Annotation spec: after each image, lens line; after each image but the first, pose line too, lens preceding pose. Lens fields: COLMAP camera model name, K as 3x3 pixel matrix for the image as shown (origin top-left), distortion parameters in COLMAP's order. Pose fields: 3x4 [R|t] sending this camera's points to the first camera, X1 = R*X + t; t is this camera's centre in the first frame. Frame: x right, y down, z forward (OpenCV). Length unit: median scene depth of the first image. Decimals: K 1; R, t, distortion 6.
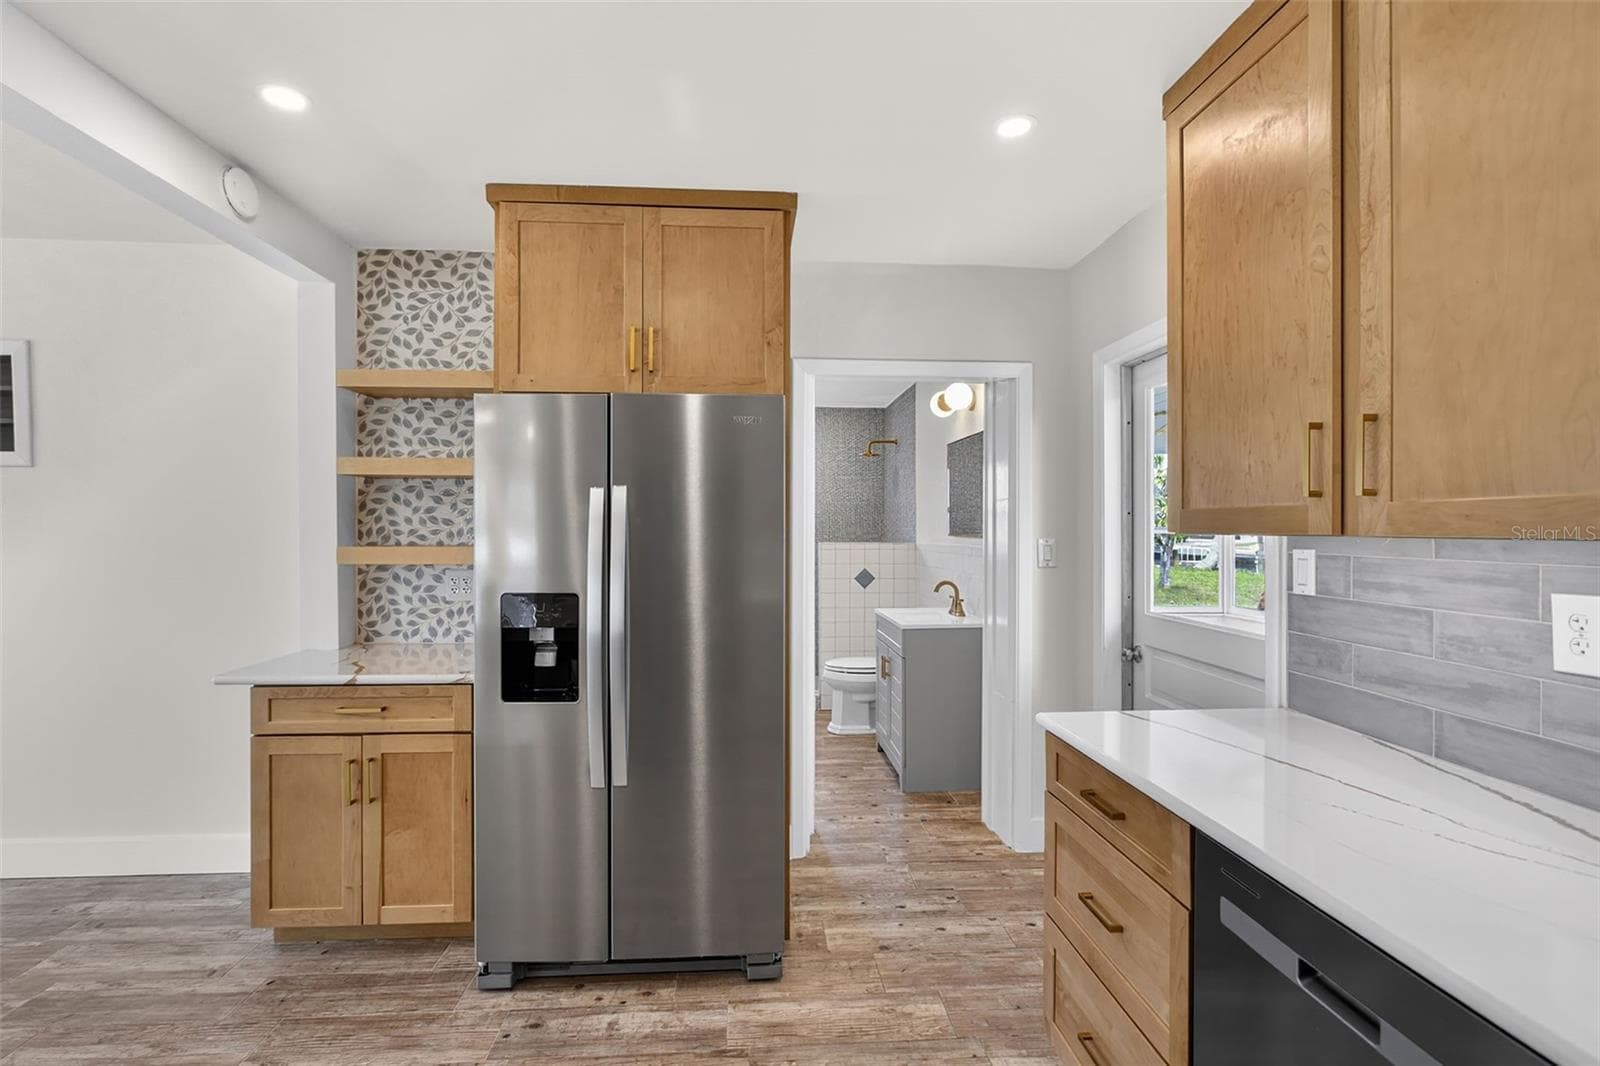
lens RADIAL K [[746.6, 0, 782.7], [0, 746.6, 525.5], [0, 0, 1]] dist [-0.003215, 0.000215]
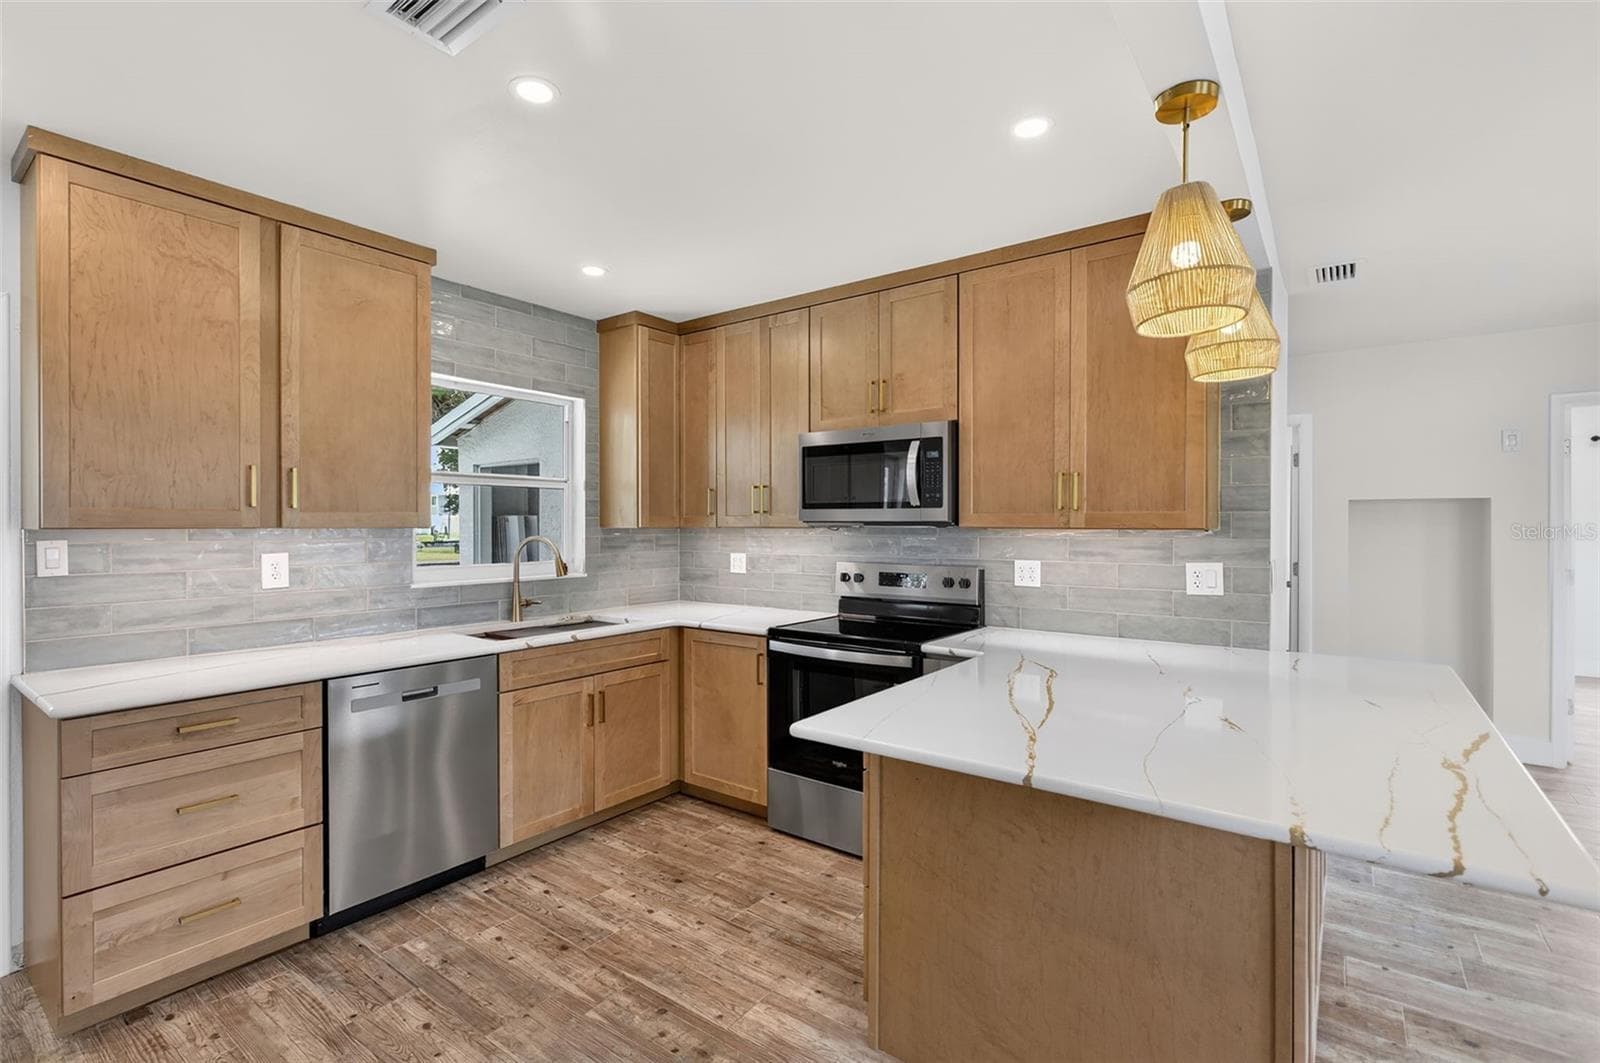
lens RADIAL K [[732.1, 0, 794.0], [0, 732.1, 530.0], [0, 0, 1]] dist [-0.001566, 0.001194]
pose [[-0.761014, -0.002543, 0.648731, -0.730757], [0.001133, 0.999986, 0.005249, 0.005568], [-0.648735, 0.004730, -0.761000, 0.761639]]
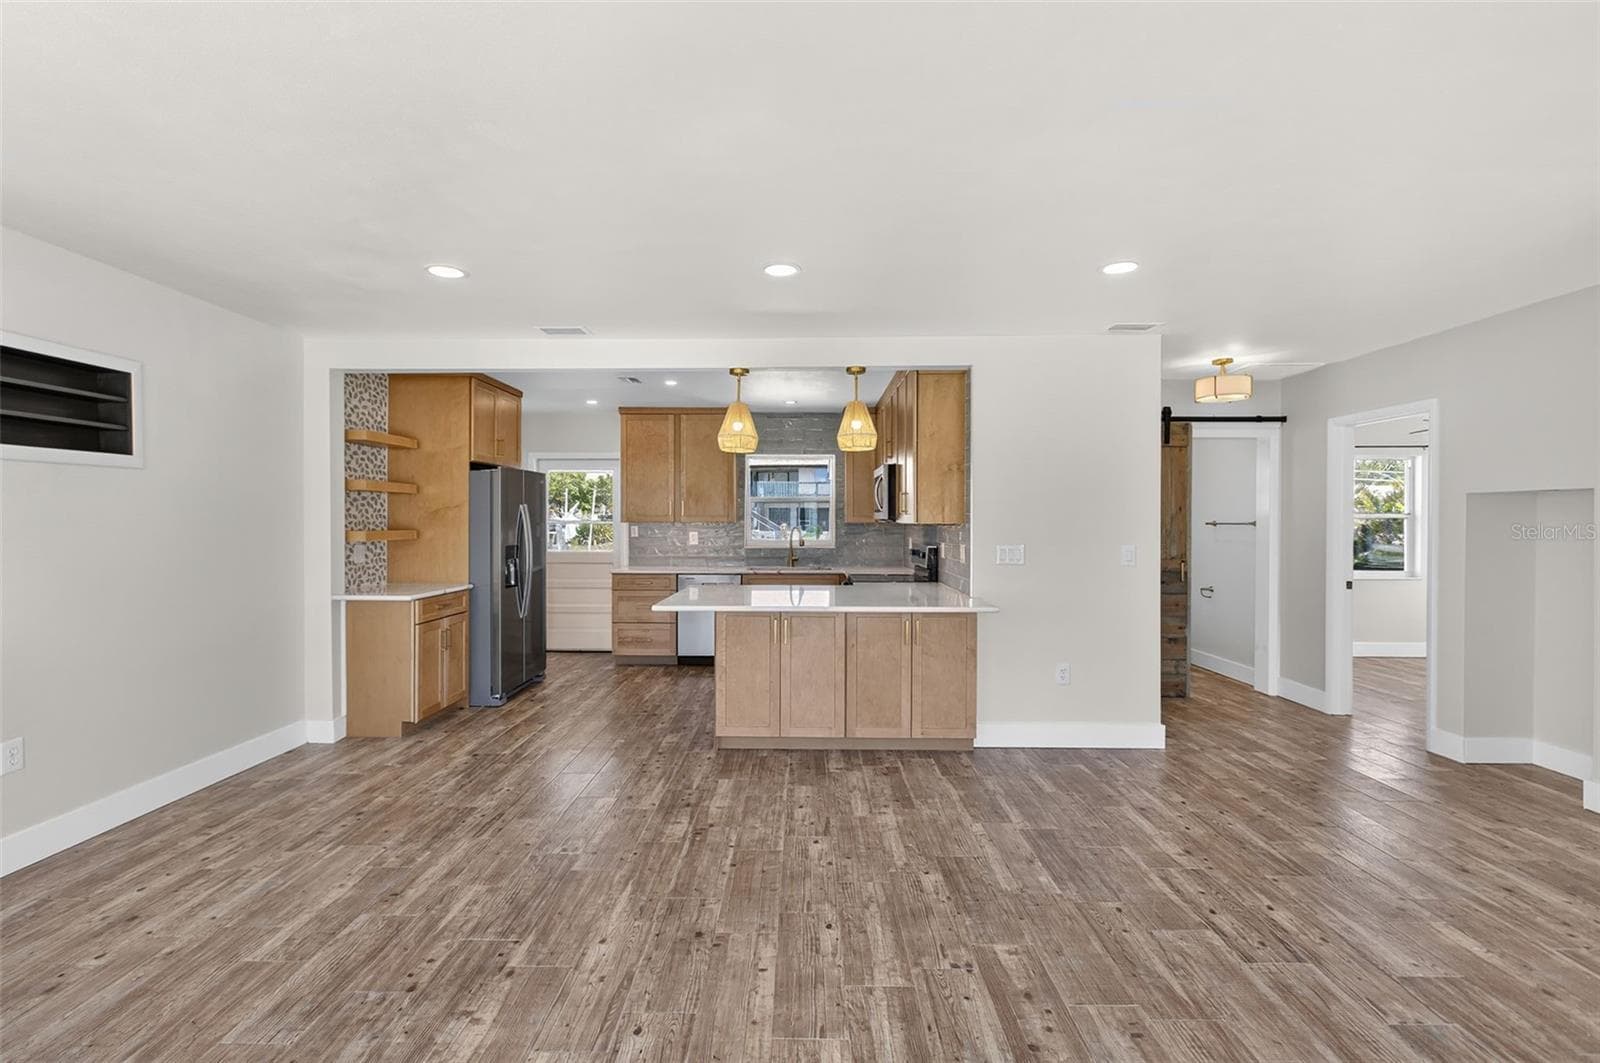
lens RADIAL K [[731.9, 0, 799.3], [0, 731.9, 524.7], [0, 0, 1]] dist [-0.001154, 0.000553]
pose [[0.066050, -0.003836, 0.997809, -2.232188], [-0.002353, 0.999989, 0.004000, 0.004747], [-0.997814, -0.002612, 0.066041, -0.123884]]
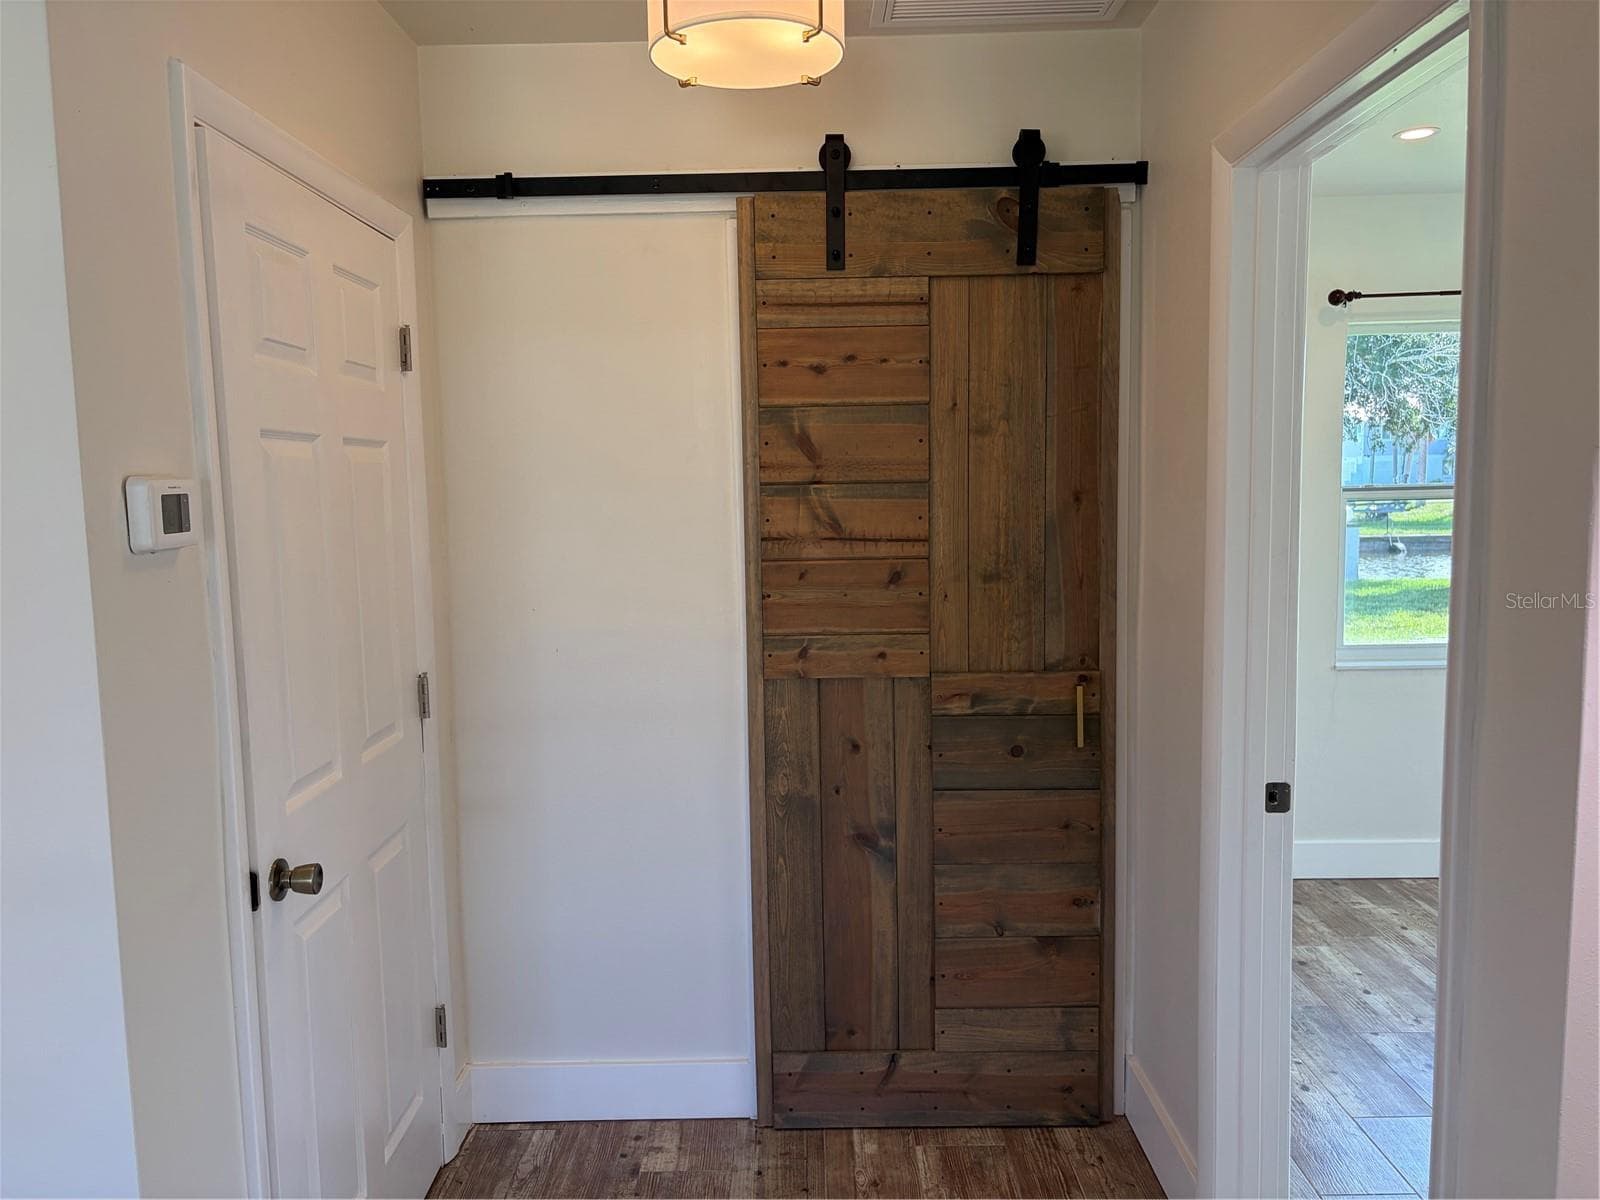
lens RADIAL K [[1188.9, 0, 795.4], [0, 1188.9, 599.7], [0, 0, 1]] dist [0.111288, -0.261998]
pose [[0.070318, -0.097658, 0.992733, -1.053377], [0.020329, 0.995130, 0.096454, -0.050893], [-0.997317, 0.013399, 0.071961, -0.923862]]
